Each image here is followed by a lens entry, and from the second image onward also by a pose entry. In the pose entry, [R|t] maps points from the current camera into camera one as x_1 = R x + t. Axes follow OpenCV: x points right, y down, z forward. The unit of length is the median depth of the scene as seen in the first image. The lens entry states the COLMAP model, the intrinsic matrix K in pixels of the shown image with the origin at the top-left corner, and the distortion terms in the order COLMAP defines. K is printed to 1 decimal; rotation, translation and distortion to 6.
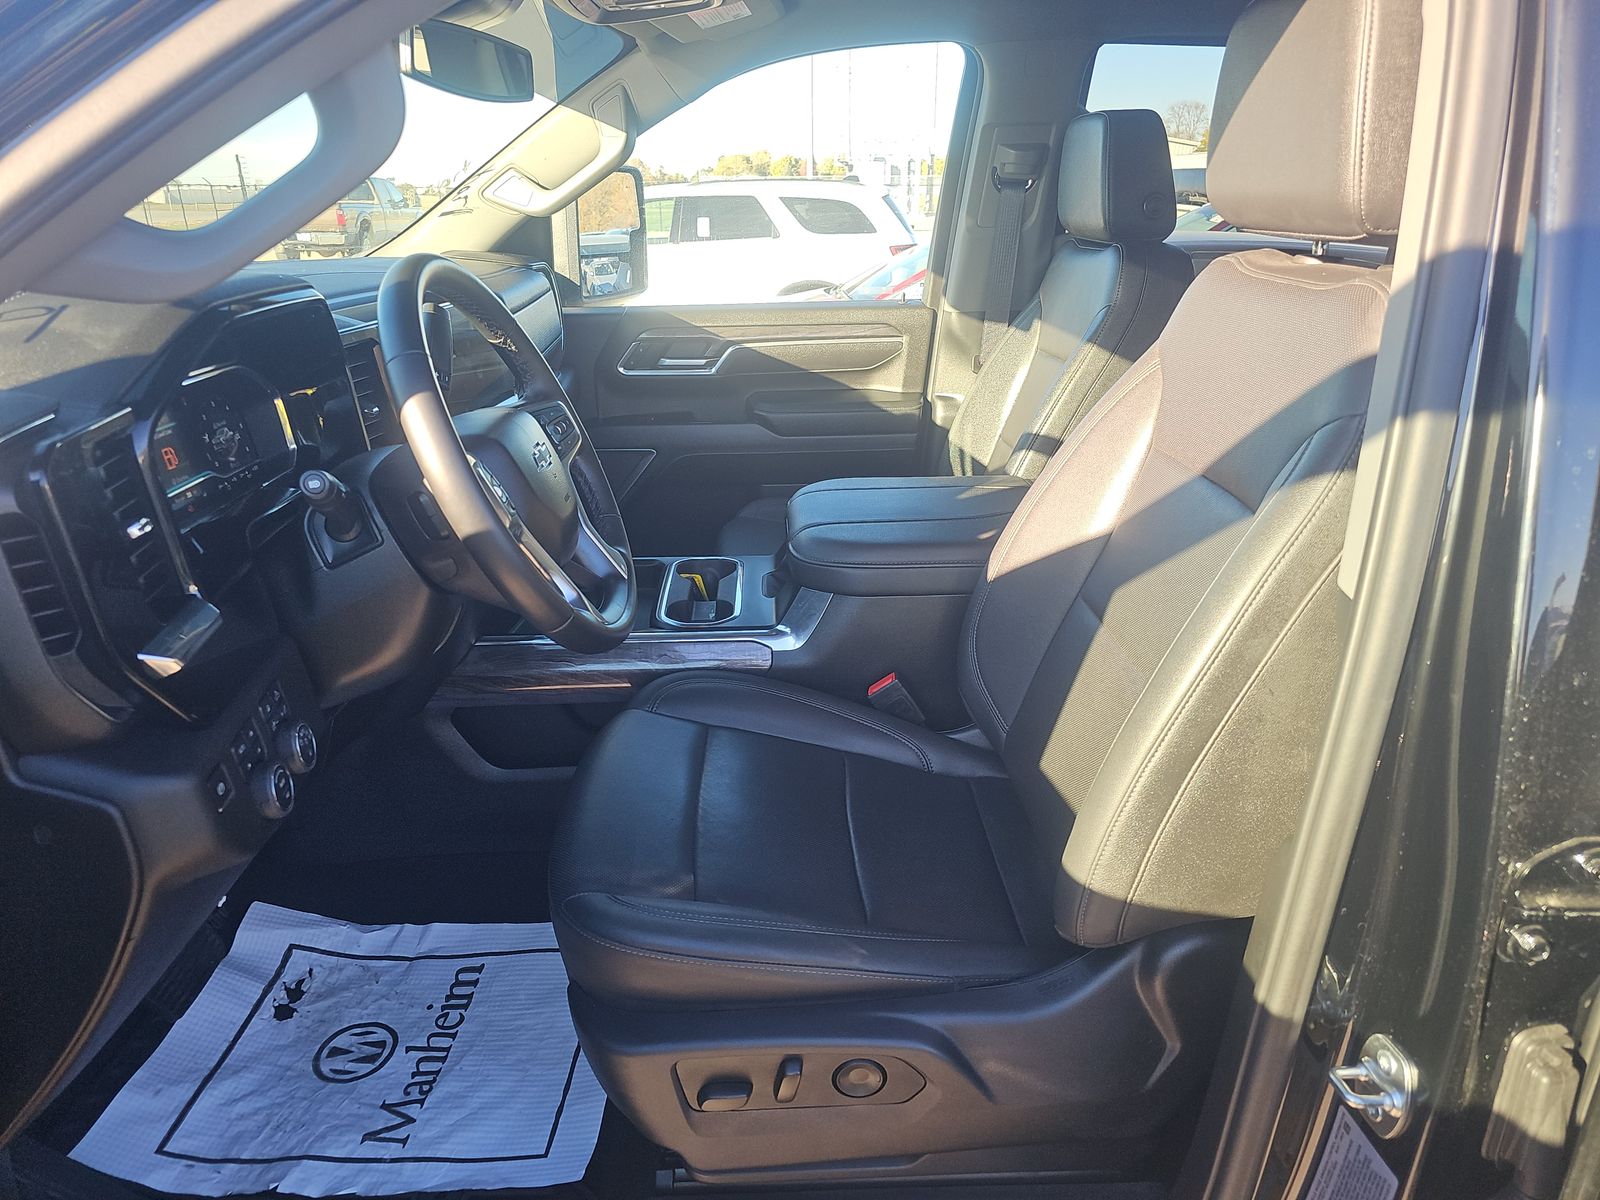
lens RADIAL K [[1058.0, 0, 797.0], [0, 1058.0, 600.8], [0, 0, 1]] dist [0.035158, -0.033733]
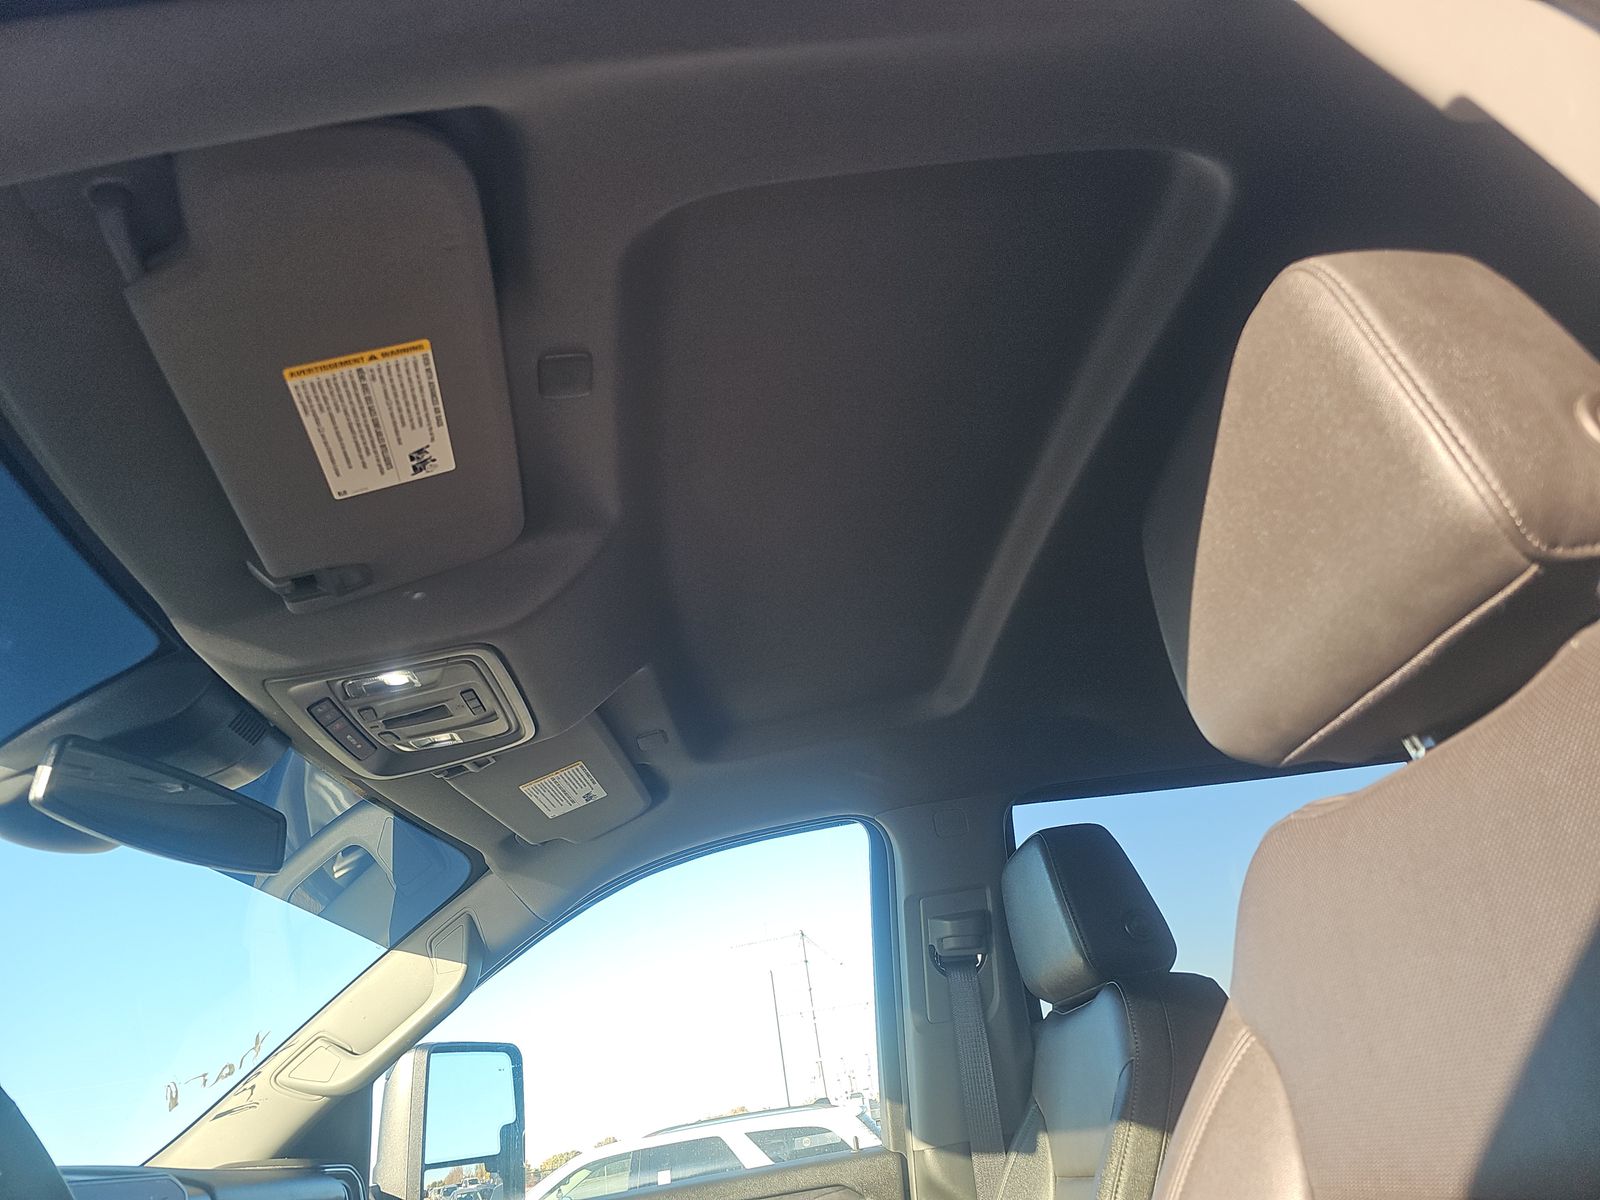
lens RADIAL K [[1058.0, 0, 797.0], [0, 1058.0, 600.8], [0, 0, 1]] dist [0.035158, -0.033733]
pose [[0.990166, -0.116318, 0.077730, 0.051195], [0.135553, 0.660260, -0.738703, 0.002980], [0.034602, 0.741975, 0.669534, 0.256588]]
